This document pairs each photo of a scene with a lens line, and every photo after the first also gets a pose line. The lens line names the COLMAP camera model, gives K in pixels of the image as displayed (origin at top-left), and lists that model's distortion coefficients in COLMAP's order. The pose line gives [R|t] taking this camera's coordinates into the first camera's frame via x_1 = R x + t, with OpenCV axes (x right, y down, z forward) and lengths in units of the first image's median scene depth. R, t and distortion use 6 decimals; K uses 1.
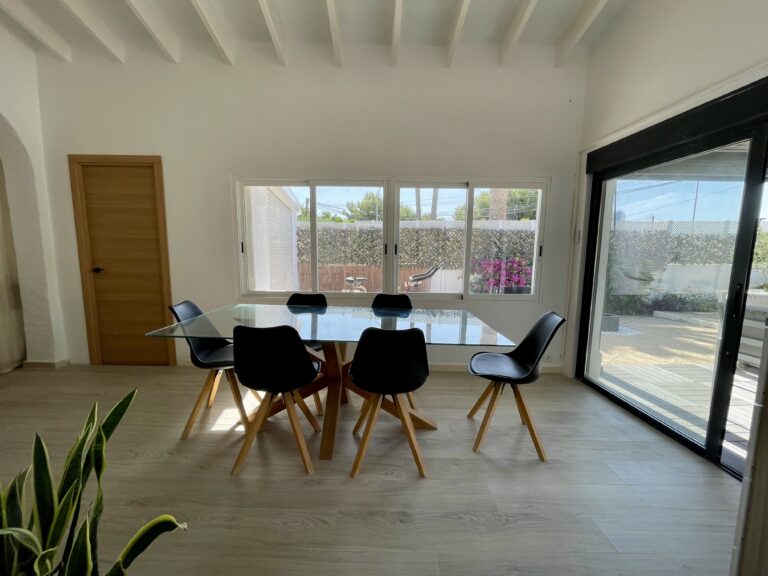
lens RADIAL K [[310.7, 0, 381.5], [0, 310.7, 287.8], [0, 0, 1]] dist [-0.003355, -0.000016]
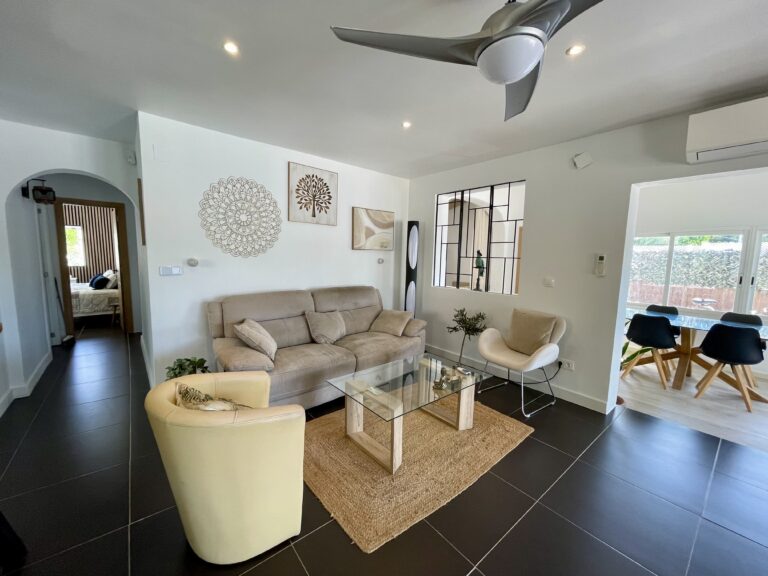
lens RADIAL K [[310.7, 0, 381.5], [0, 310.7, 287.8], [0, 0, 1]] dist [-0.003355, -0.000016]
pose [[0.644796, 0.084162, -0.759707, 0.032035], [-0.105964, 0.994165, 0.020200, 0.043892], [0.756974, 0.067477, 0.649951, -1.065211]]
